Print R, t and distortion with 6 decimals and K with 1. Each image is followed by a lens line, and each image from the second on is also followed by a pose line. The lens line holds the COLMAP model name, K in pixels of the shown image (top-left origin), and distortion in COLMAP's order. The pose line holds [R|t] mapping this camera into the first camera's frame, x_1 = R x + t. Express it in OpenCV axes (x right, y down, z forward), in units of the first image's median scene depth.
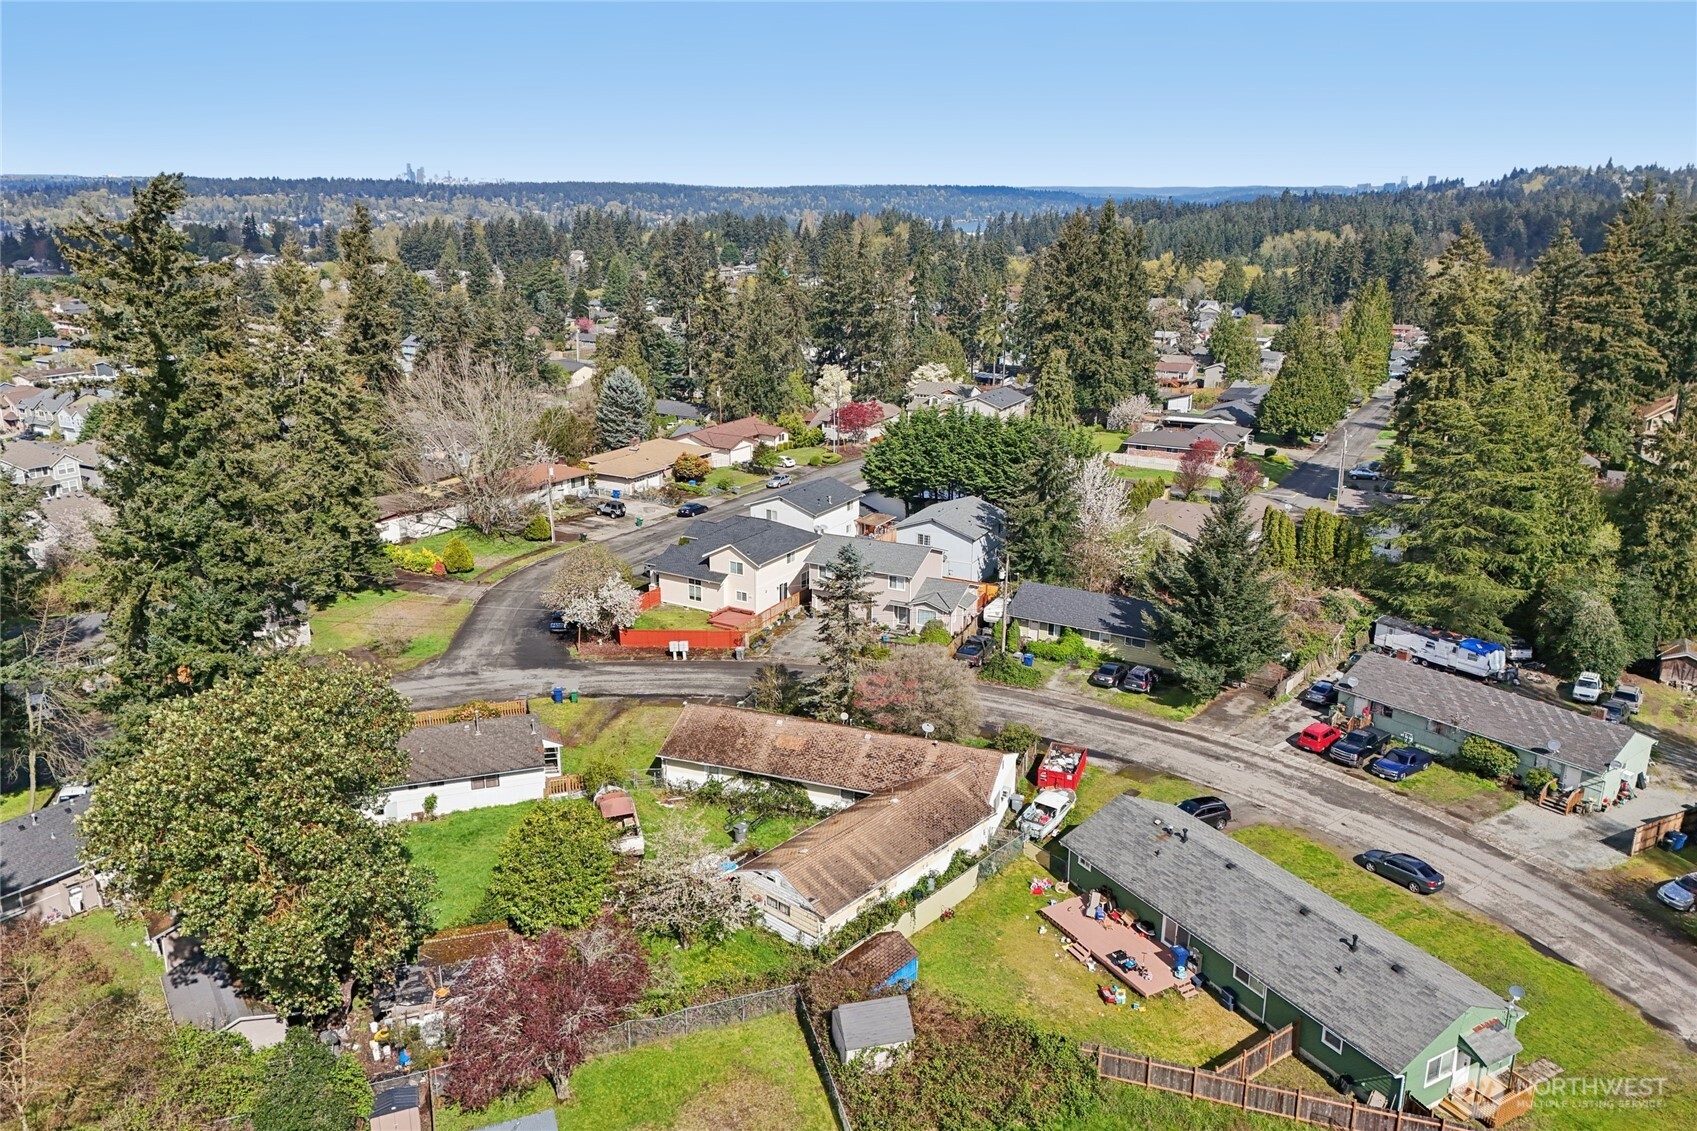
lens RADIAL K [[1241.6, 0, 848.5], [0, 1241.6, 565.5], [0, 0, 1]] dist [0.088917, -0.071857]
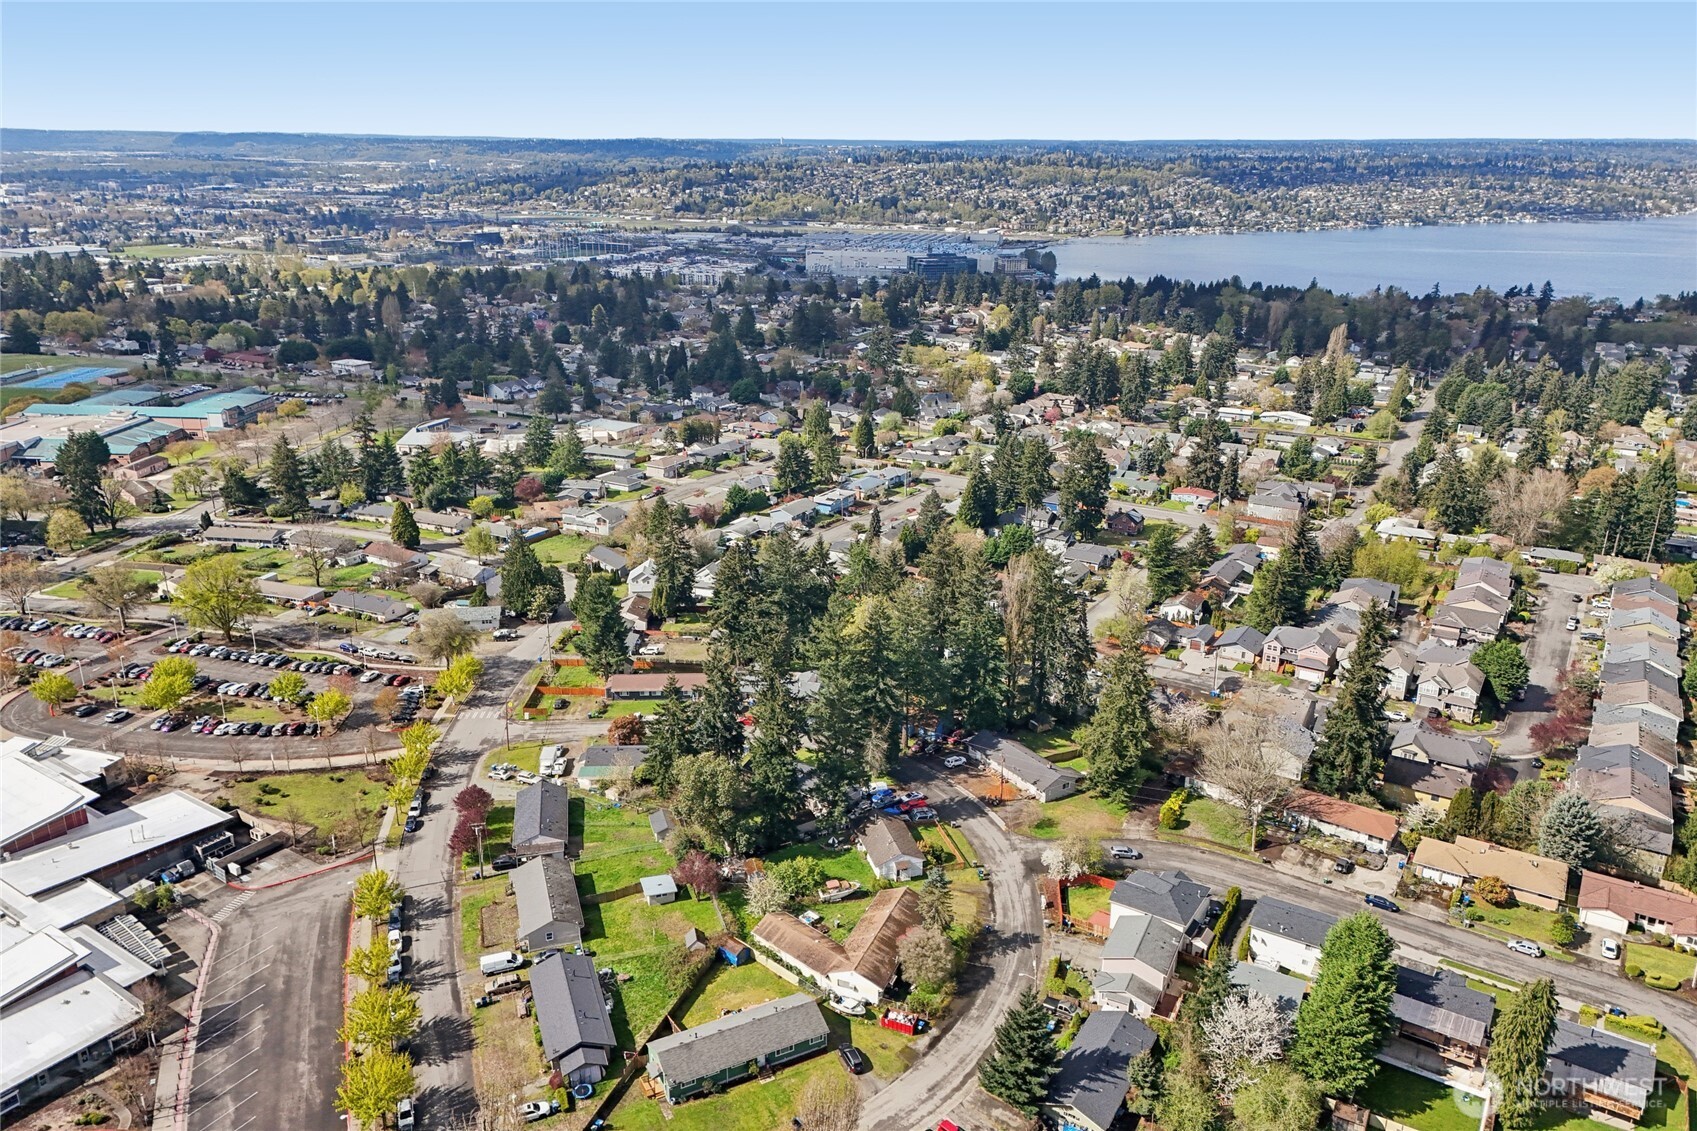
lens RADIAL K [[1241.6, 0, 848.5], [0, 1241.6, 565.5], [0, 0, 1]] dist [0.088917, -0.071857]
pose [[-0.038674, 0.314242, -0.948555, 1.586207], [-0.299715, 0.901911, 0.311009, -0.935688], [0.953245, 0.296324, 0.059303, 0.509450]]
